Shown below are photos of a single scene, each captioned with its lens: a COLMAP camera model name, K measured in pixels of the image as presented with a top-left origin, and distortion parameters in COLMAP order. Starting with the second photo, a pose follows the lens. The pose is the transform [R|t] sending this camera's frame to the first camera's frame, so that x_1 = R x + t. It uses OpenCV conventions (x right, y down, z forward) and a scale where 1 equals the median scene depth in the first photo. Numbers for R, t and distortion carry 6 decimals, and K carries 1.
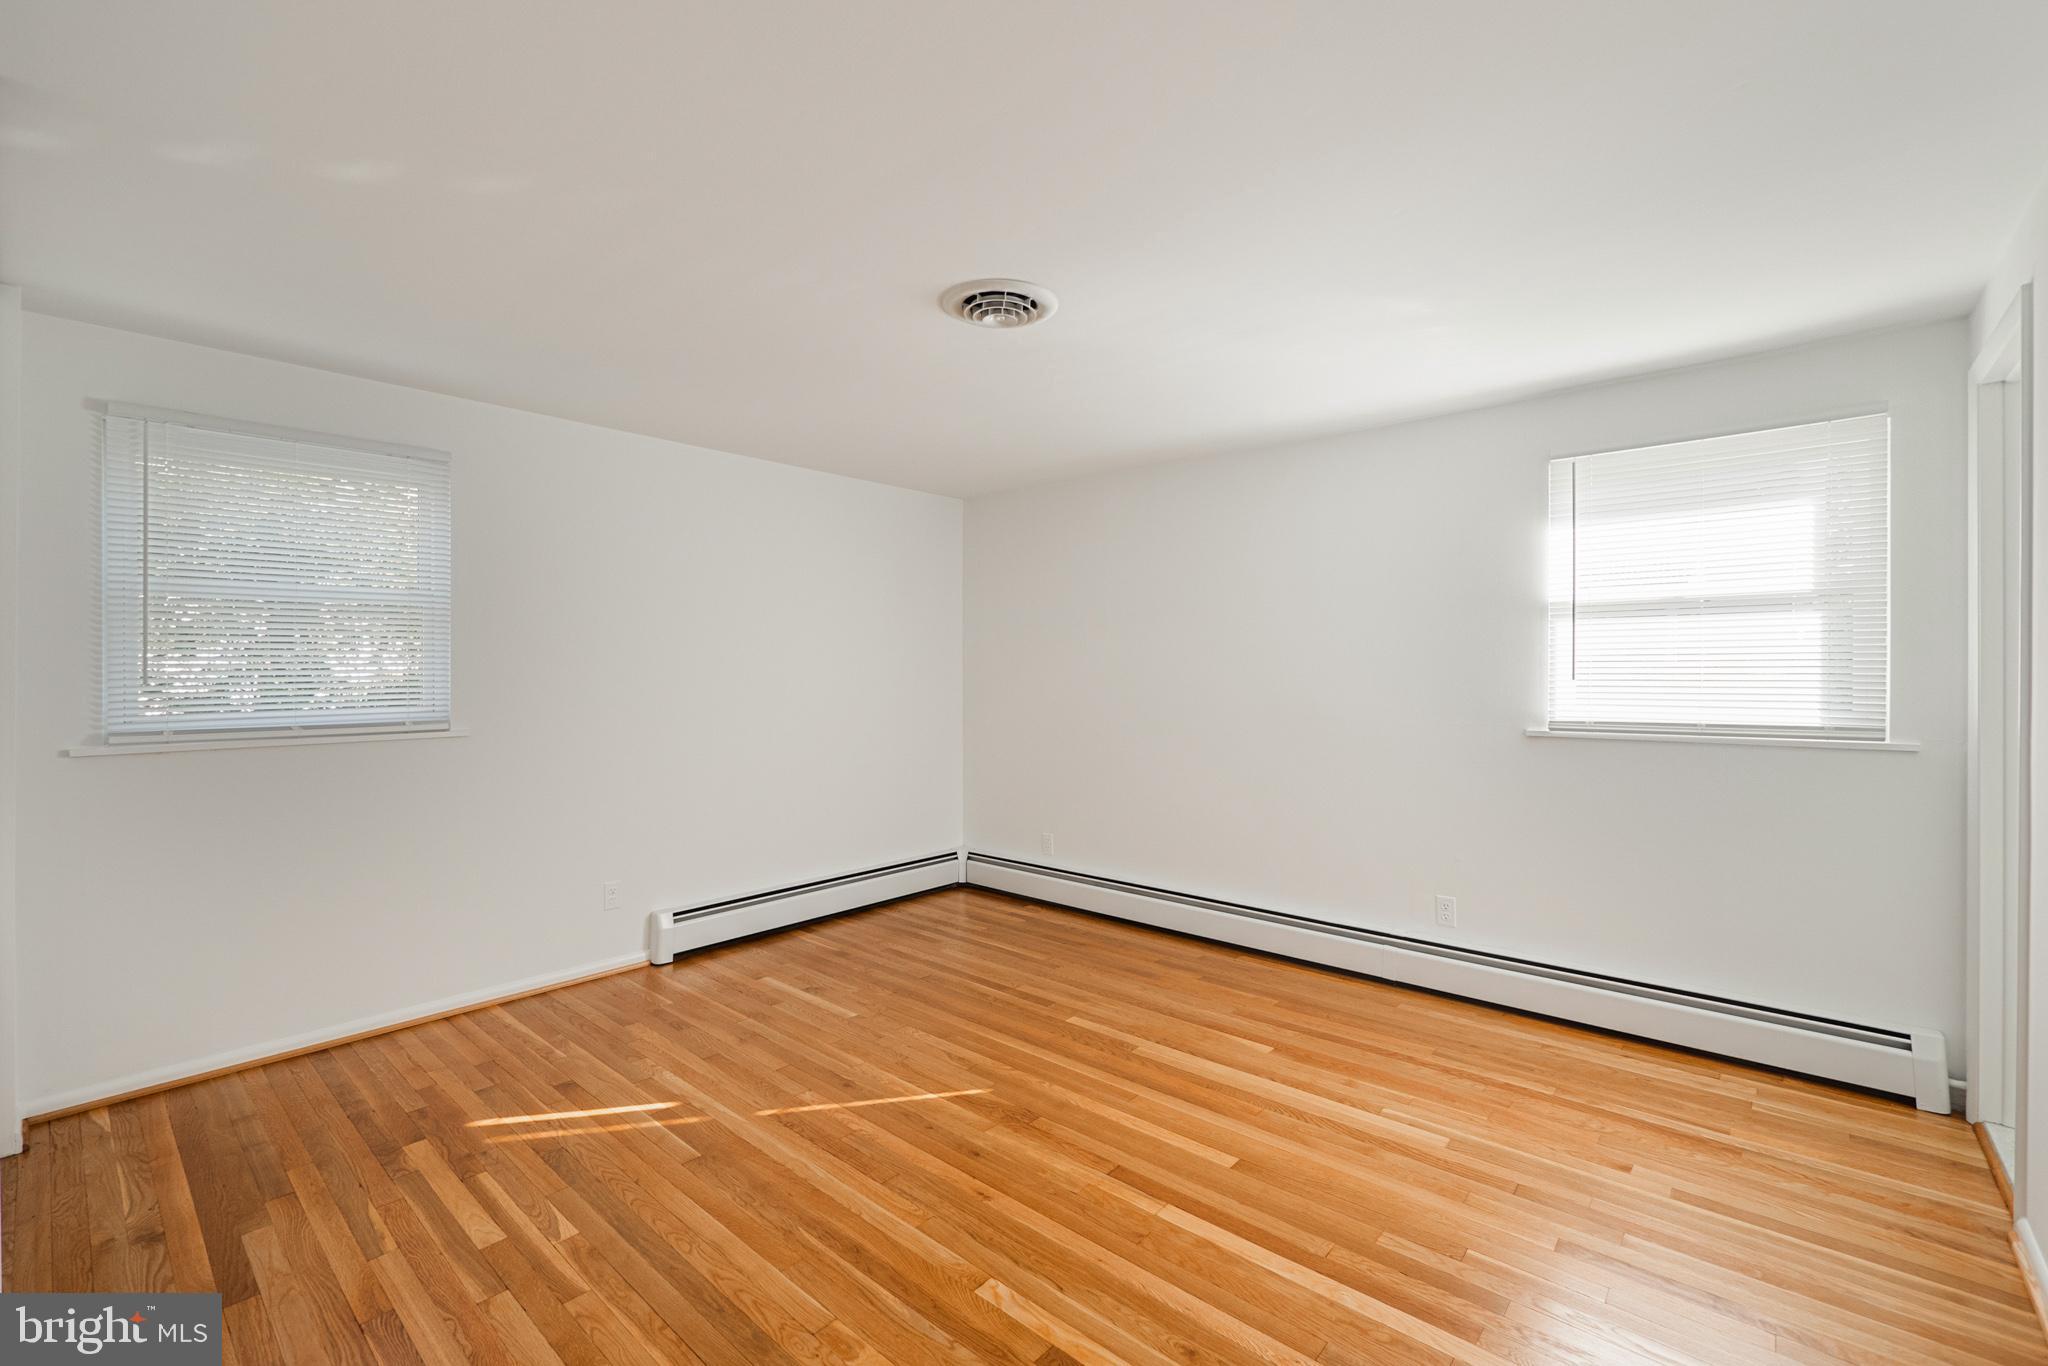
lens RADIAL K [[881.3, 0, 1013.8], [0, 881.3, 674.8], [0, 0, 1]] dist [-0.005964, -0.000215]
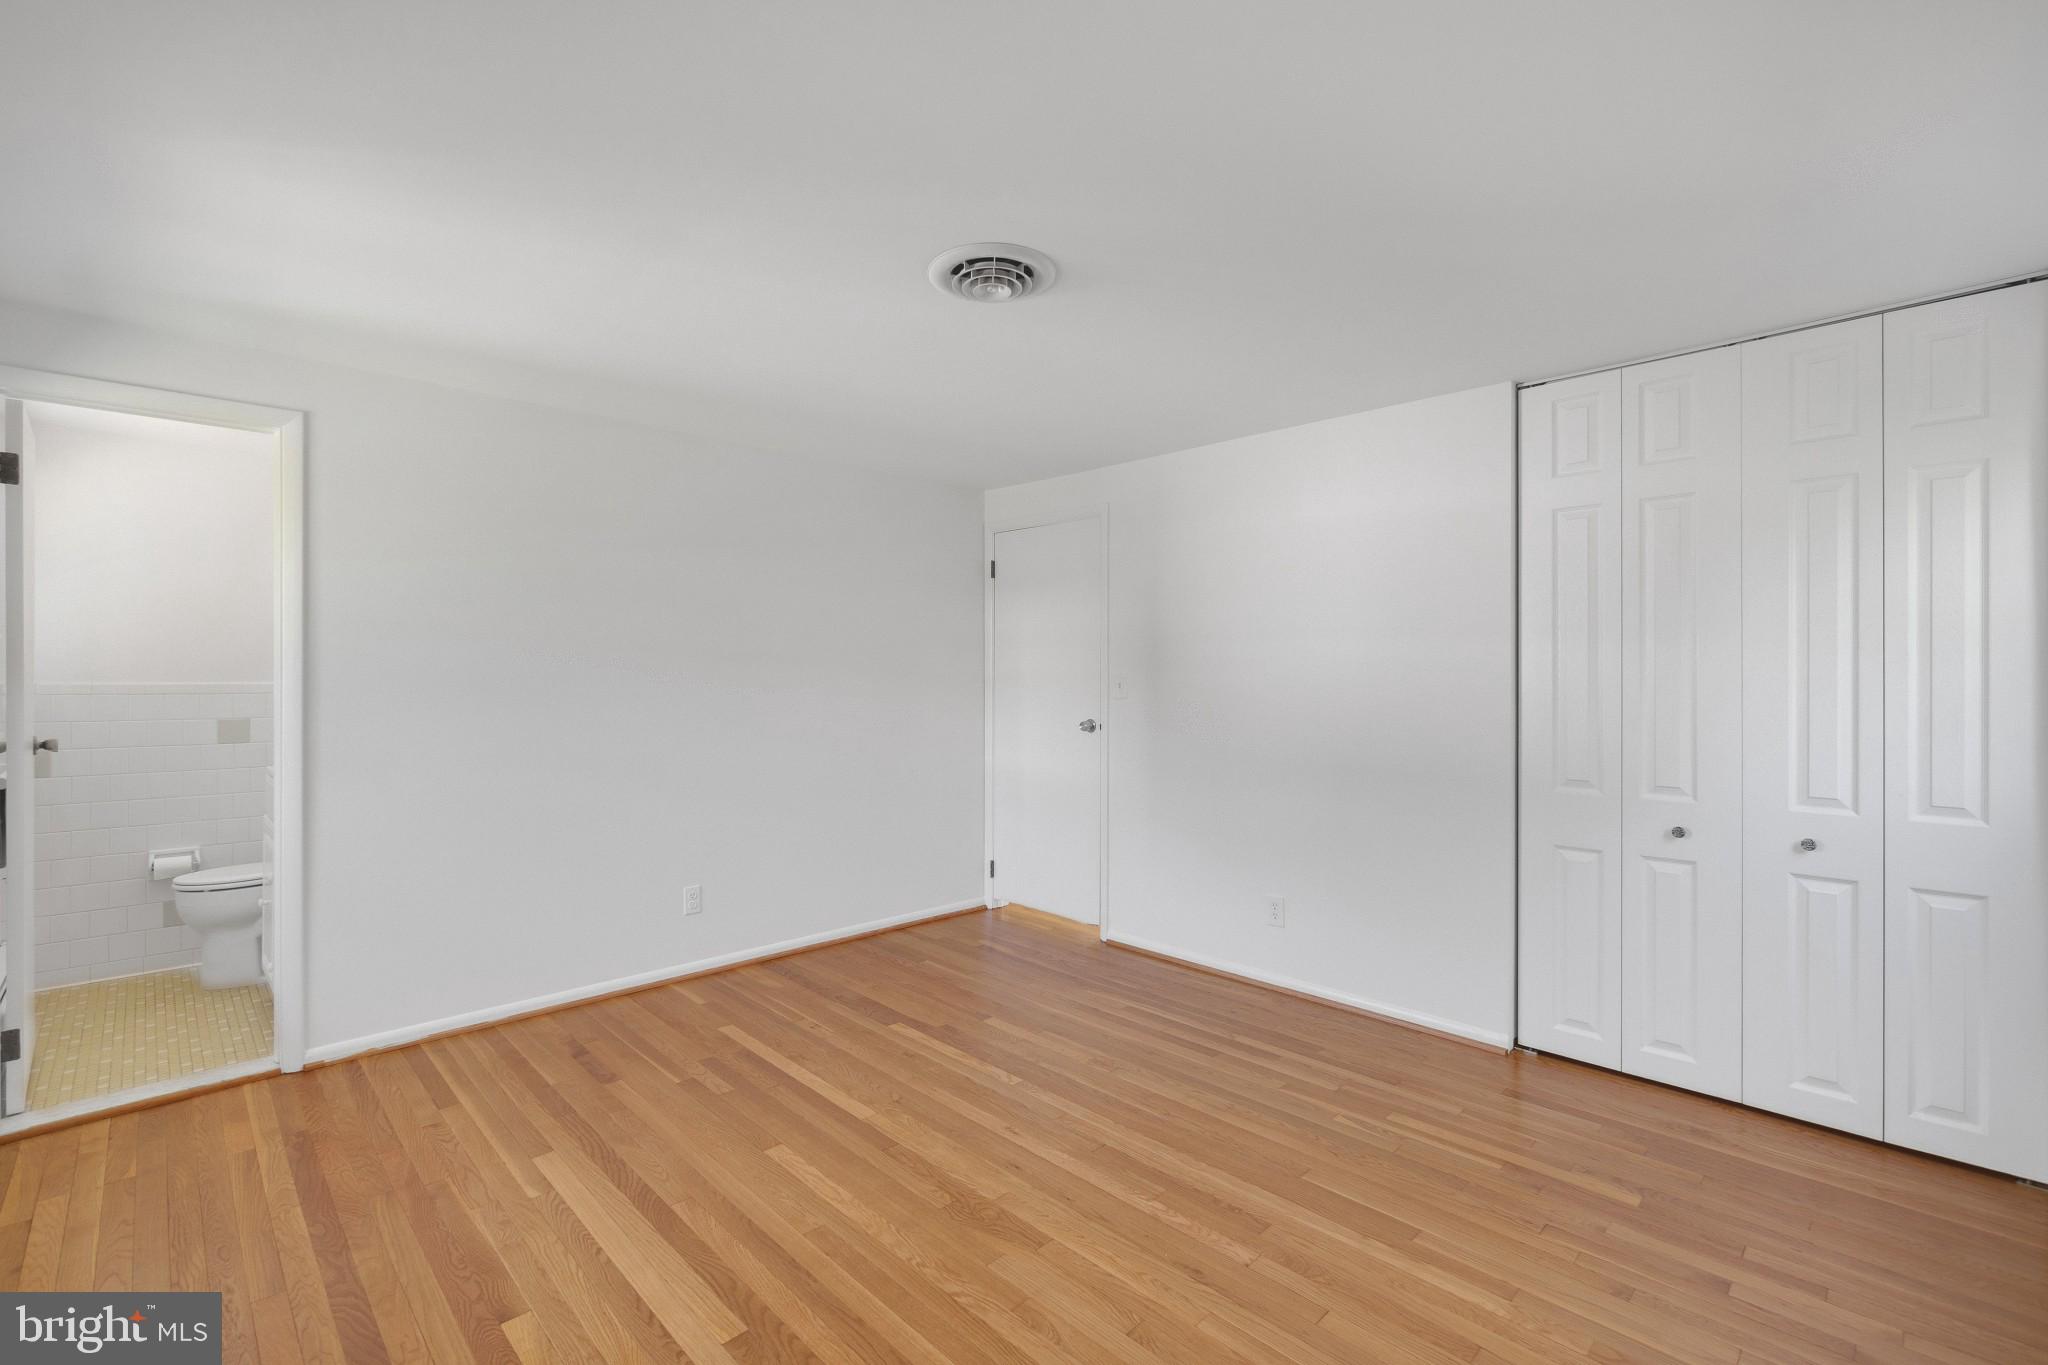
lens RADIAL K [[881.3, 0, 1013.8], [0, 881.3, 674.3], [0, 0, 1]] dist [-0.005964, -0.000215]
pose [[-0.997498, -0.000442, 0.070698, -0.091324], [-0.000295, 0.999998, 0.002098, -0.009526], [-0.070699, 0.002072, -0.997496, 1.695647]]
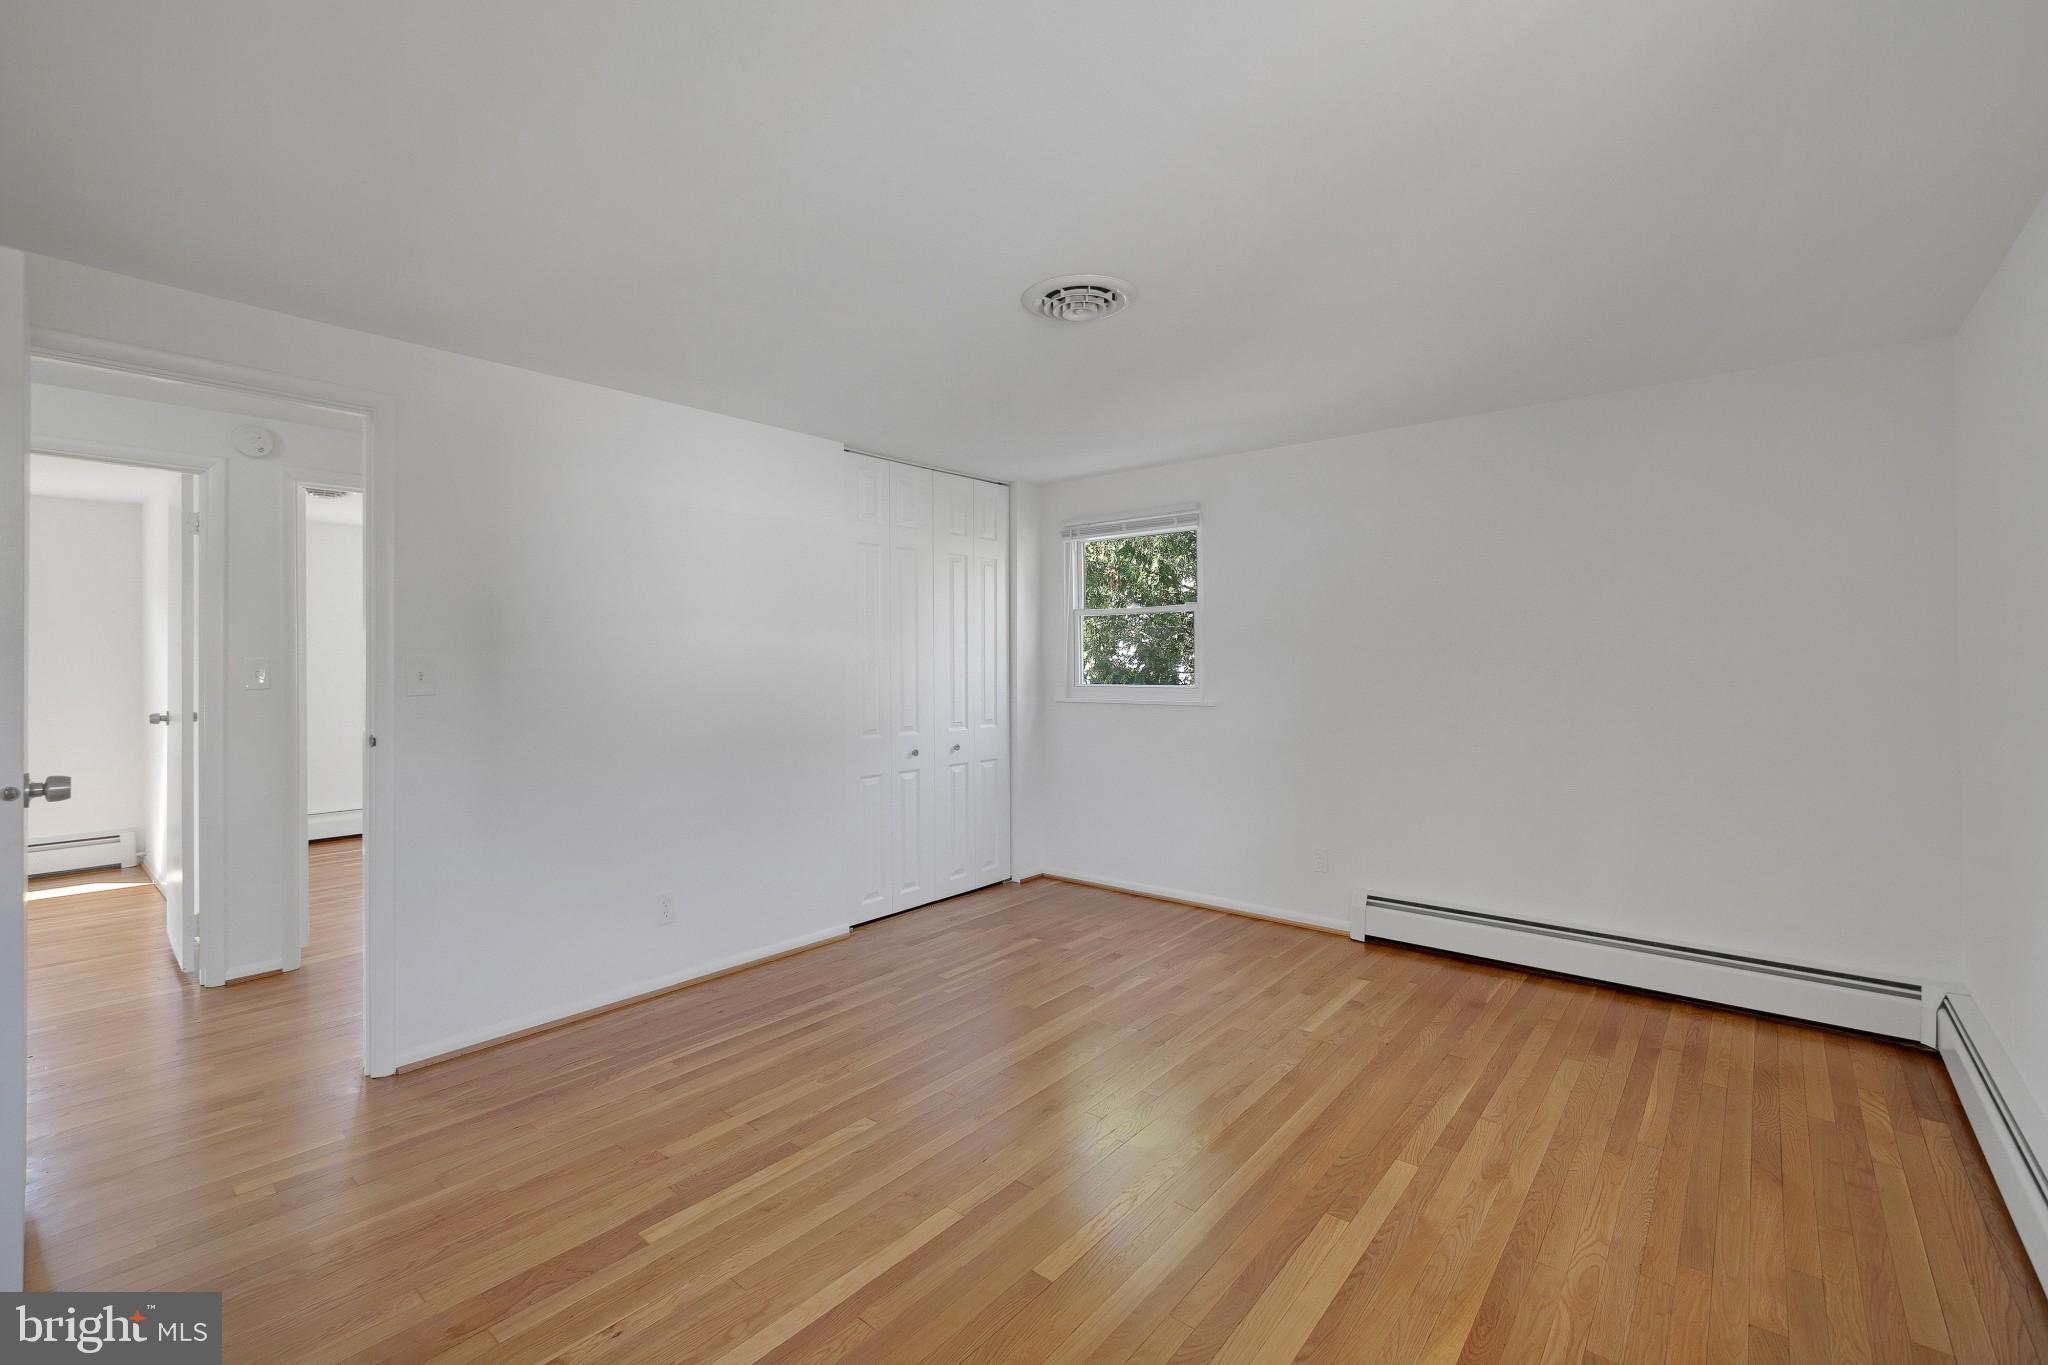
lens RADIAL K [[880.8, 0, 1011.9], [0, 880.8, 657.7], [0, 0, 1]] dist [-0.002753, -0.000016]
pose [[0.018292, -0.000646, -0.999832, 0.882118], [0.000014, 1.000000, -0.000645, -0.005748], [0.999833, -0.000002, 0.018292, 0.801915]]
